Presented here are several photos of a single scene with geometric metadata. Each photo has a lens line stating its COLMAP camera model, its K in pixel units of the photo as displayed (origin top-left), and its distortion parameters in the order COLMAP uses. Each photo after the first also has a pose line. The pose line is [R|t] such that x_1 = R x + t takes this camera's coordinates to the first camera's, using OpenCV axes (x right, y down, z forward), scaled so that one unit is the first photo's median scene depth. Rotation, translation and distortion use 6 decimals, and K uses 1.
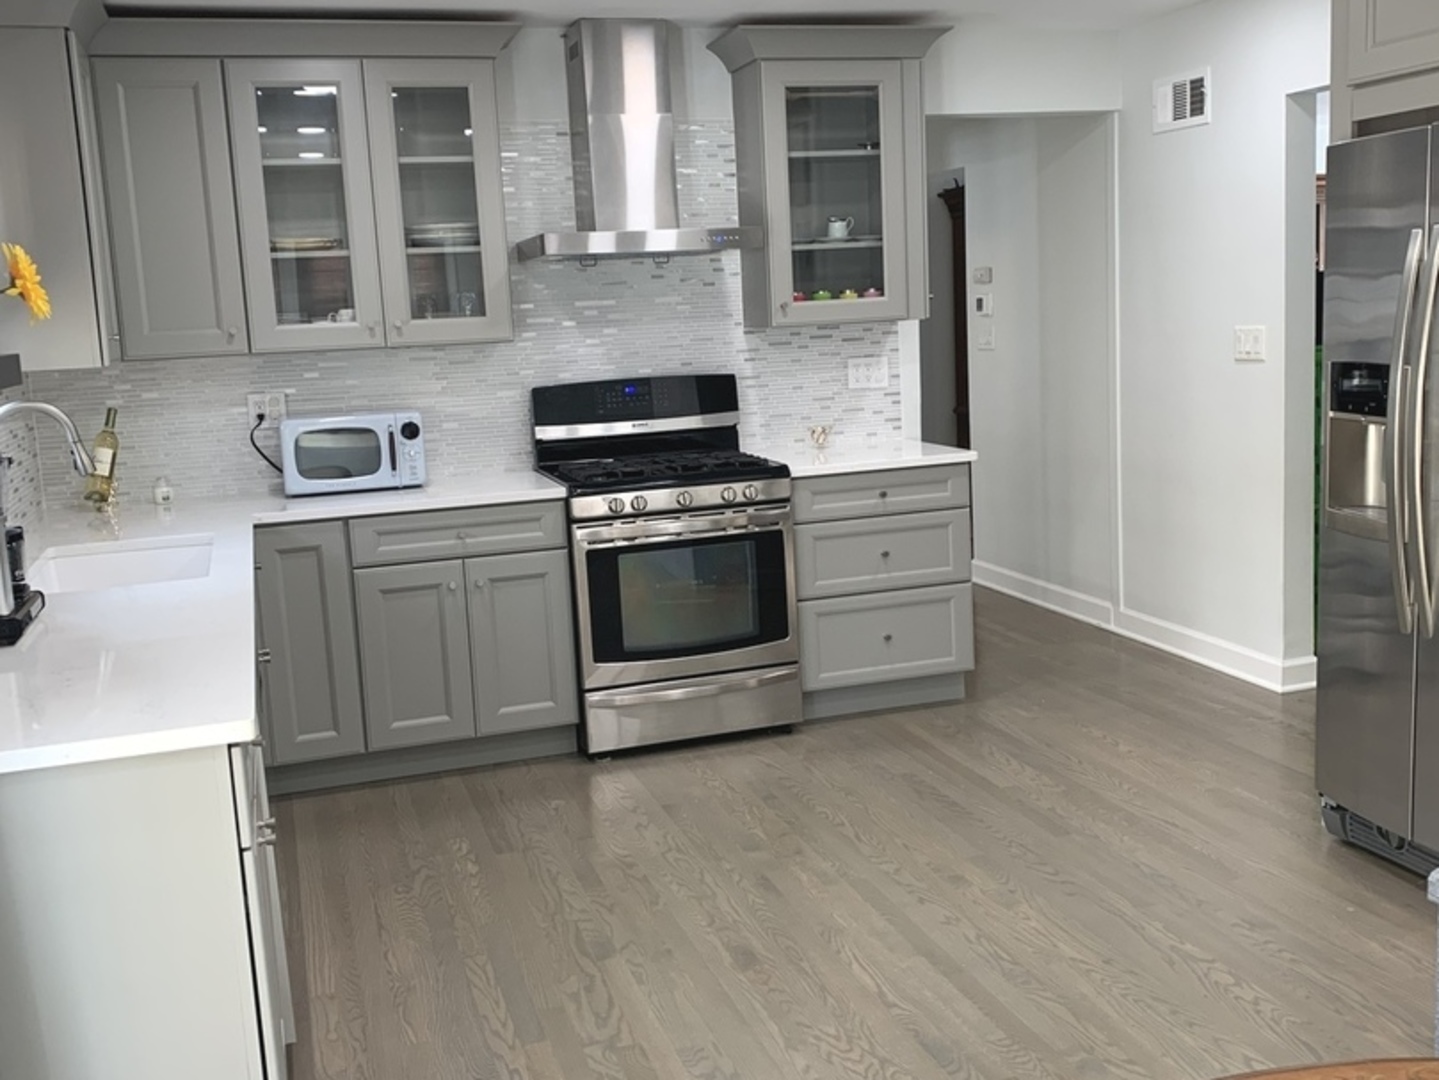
lens RADIAL K [[1456.8, 0, 720.0], [0, 1456.8, 541.3], [0, 0, 1]] dist [0.048914, 0.000000]
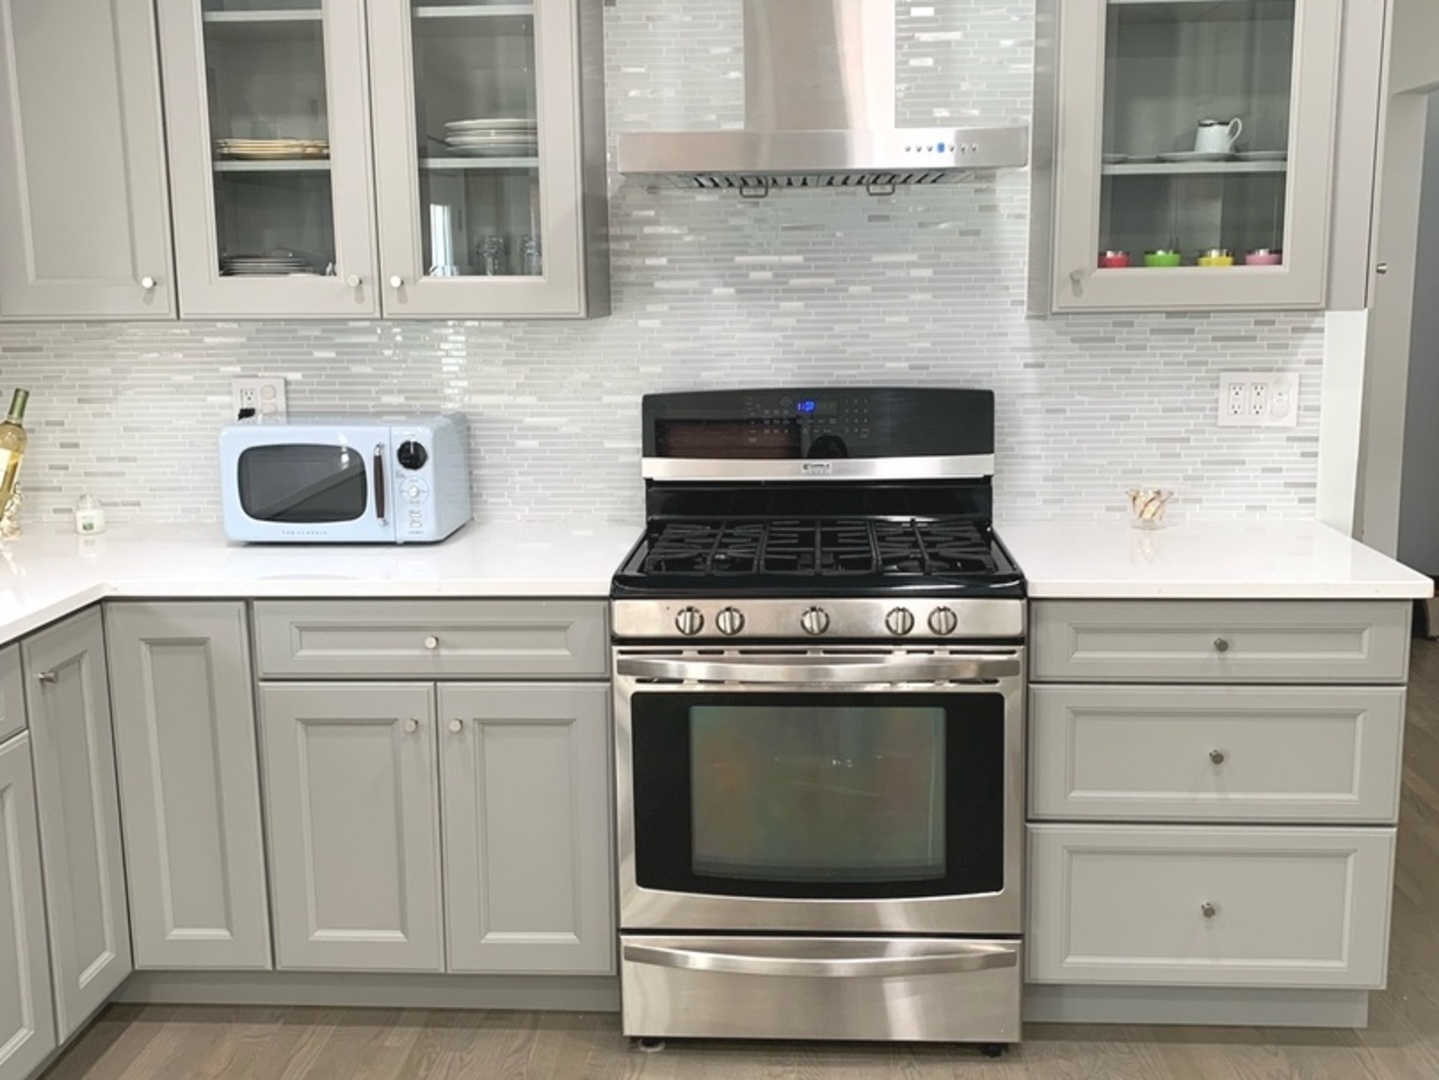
lens RADIAL K [[1456.8, 0, 715.2], [0, 1456.8, 527.0], [0, 0, 1]] dist [0.048914, 0.000000]
pose [[0.931646, 0.099960, -0.349348, 0.123049], [-0.091427, 0.994972, 0.040875, -0.079623], [0.351678, -0.006142, 0.936101, 0.447695]]
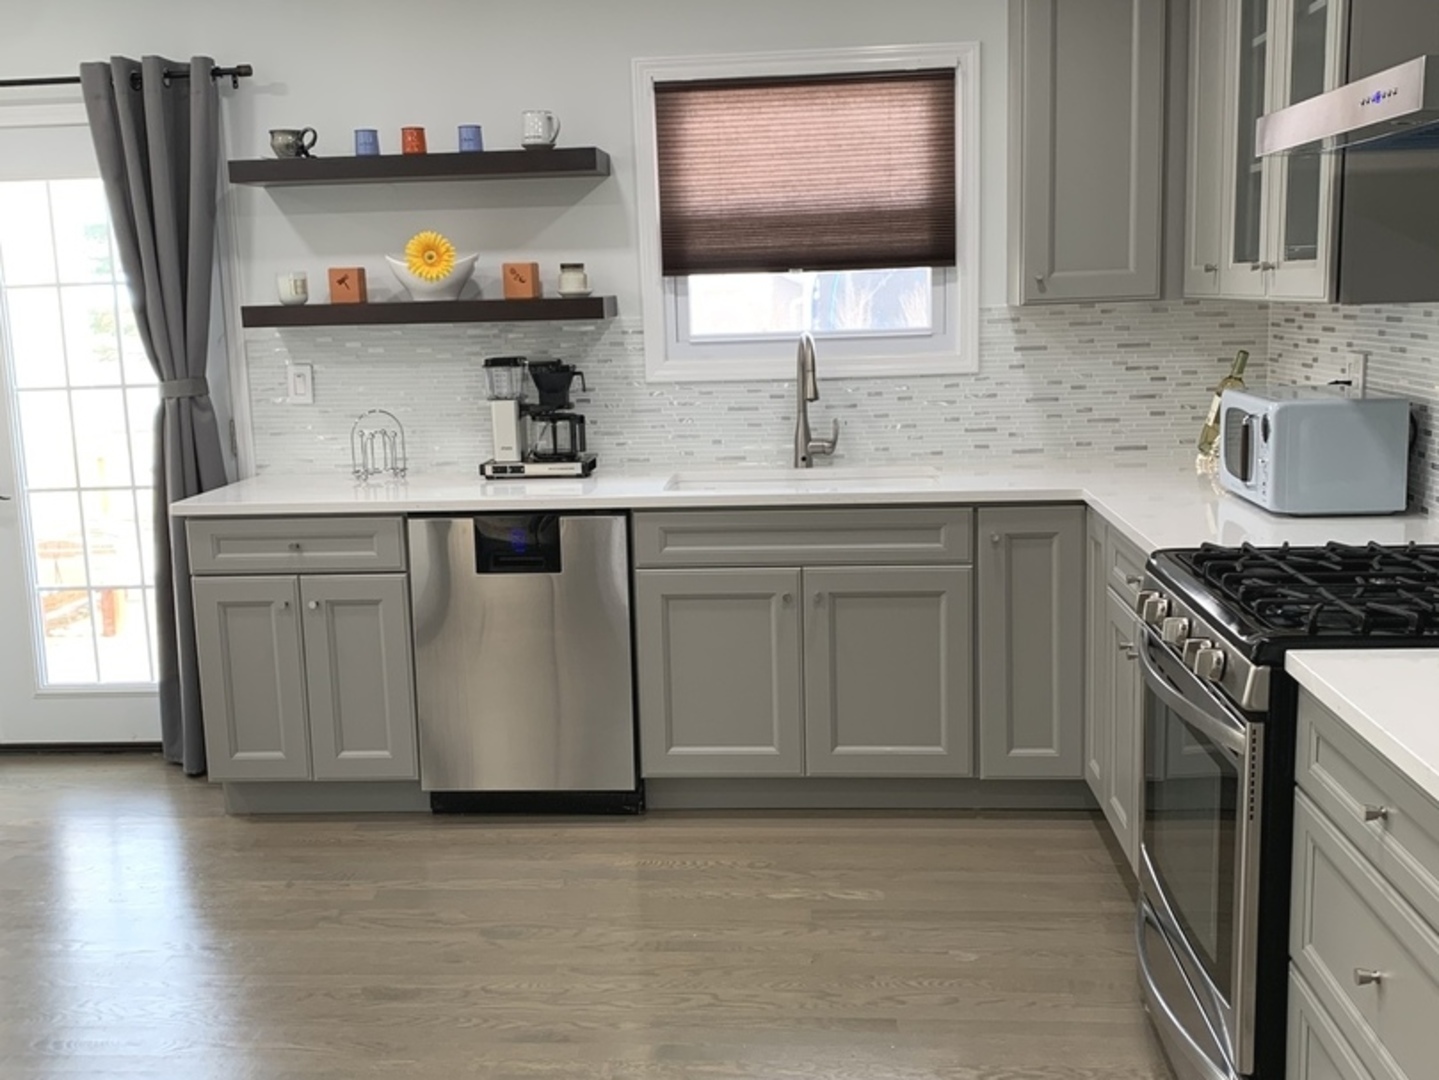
lens RADIAL K [[1456.8, 0, 717.1], [0, 1456.8, 538.7], [0, 0, 1]] dist [0.048914, 0.000000]
pose [[-0.374425, 0.215595, -0.901845, 0.478836], [-0.098951, 0.957750, 0.270042, -0.177024], [0.921963, 0.190349, -0.337272, 0.968020]]
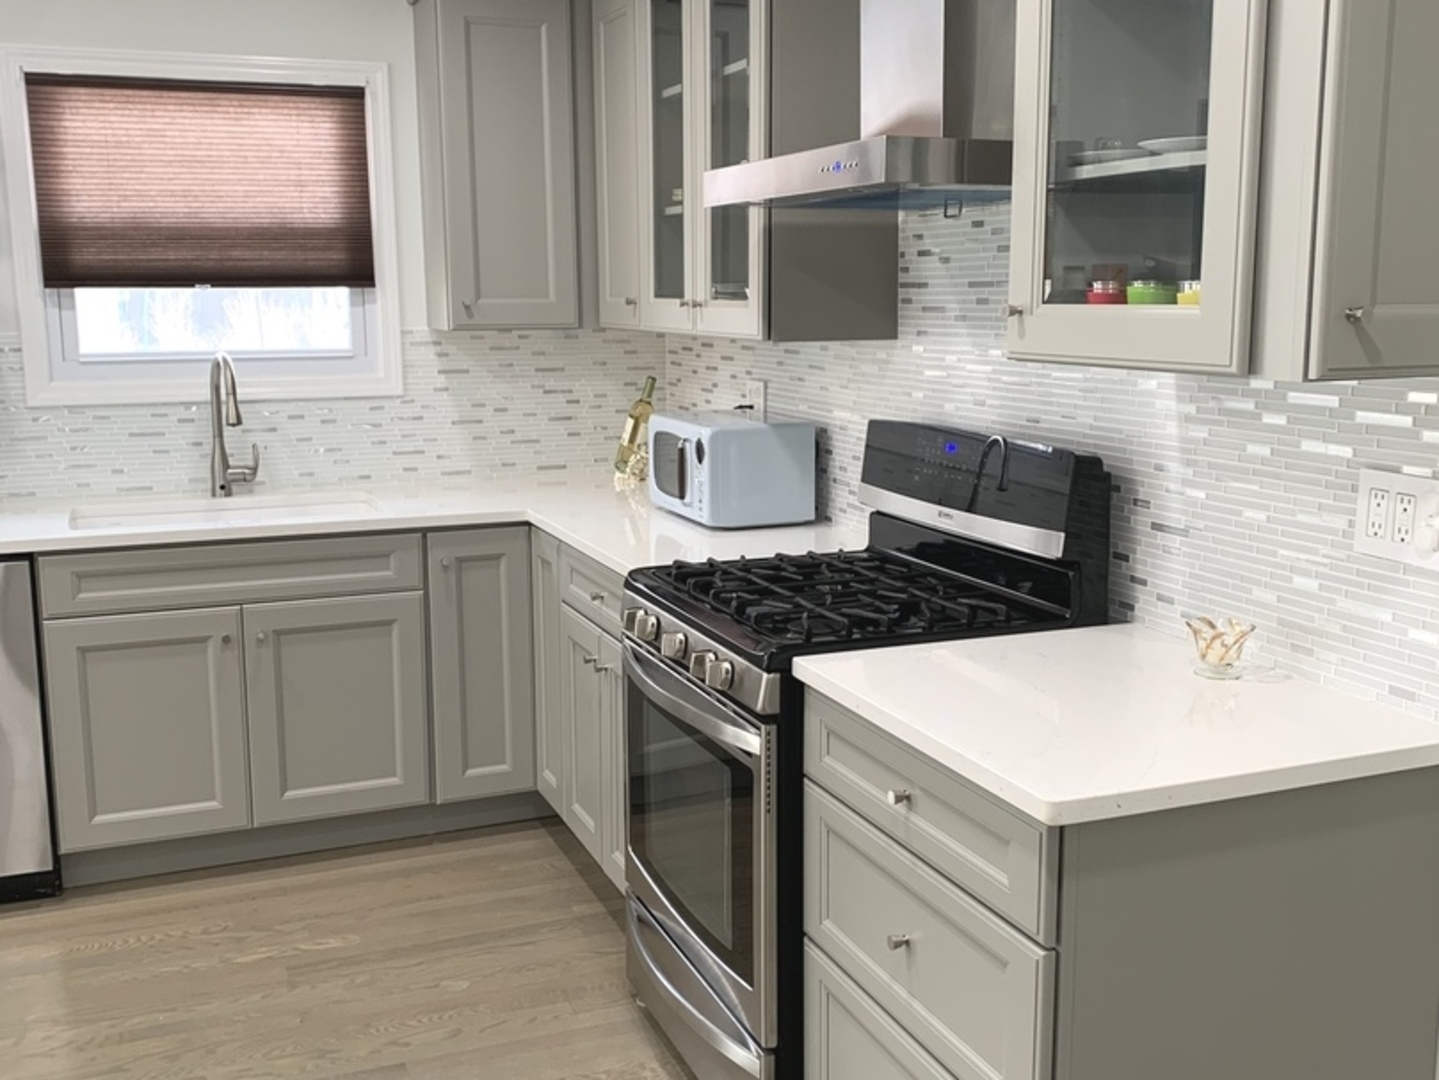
lens RADIAL K [[1456.8, 0, 708.3], [0, 1456.8, 531.5], [0, 0, 1]] dist [0.048914, 0.000000]
pose [[0.063812, 0.213317, -0.974897, 0.487953], [-0.157356, 0.966818, 0.201249, -0.177098], [0.985478, 0.140564, 0.095261, 0.905550]]
